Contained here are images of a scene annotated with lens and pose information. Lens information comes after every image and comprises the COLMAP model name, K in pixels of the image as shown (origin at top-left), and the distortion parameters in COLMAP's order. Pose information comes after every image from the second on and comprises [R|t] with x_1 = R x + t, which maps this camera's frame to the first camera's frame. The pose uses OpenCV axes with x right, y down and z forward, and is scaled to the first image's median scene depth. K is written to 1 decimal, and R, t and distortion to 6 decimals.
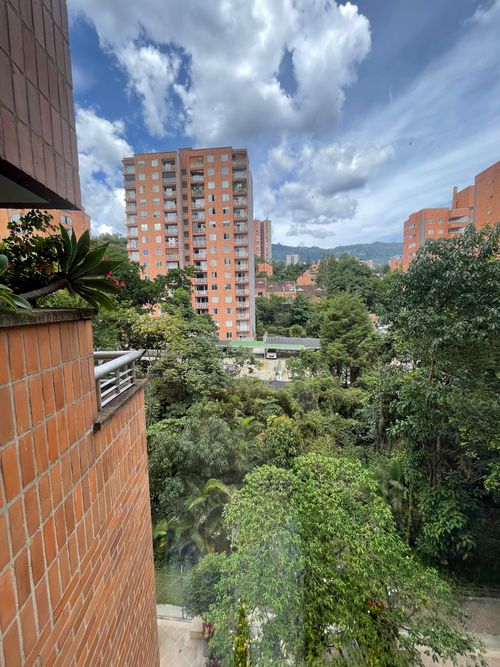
lens RADIAL K [[268.8, 0, 248.3], [0, 268.8, 333.0], [0, 0, 1]] dist [-0.002848, 0.000433]
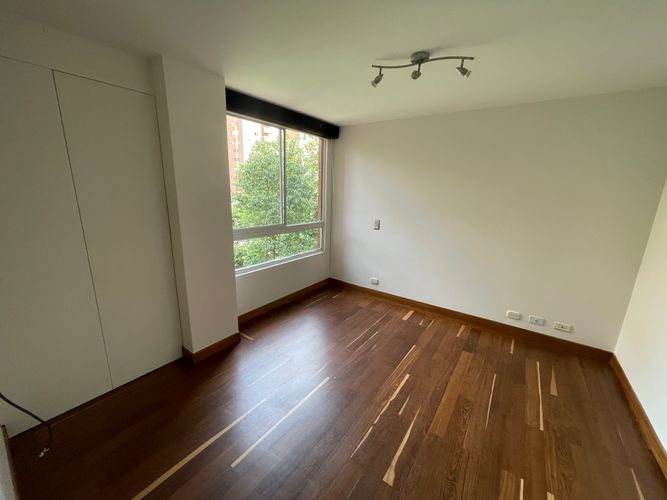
lens RADIAL K [[268.8, 0, 334.2], [0, 268.8, 250.1], [0, 0, 1]] dist [-0.002848, 0.000433]
pose [[0.642716, -0.153185, 0.750633, -0.373958], [0.056711, 0.986630, 0.152788, 0.047550], [-0.764003, -0.055630, 0.642810, -0.426160]]
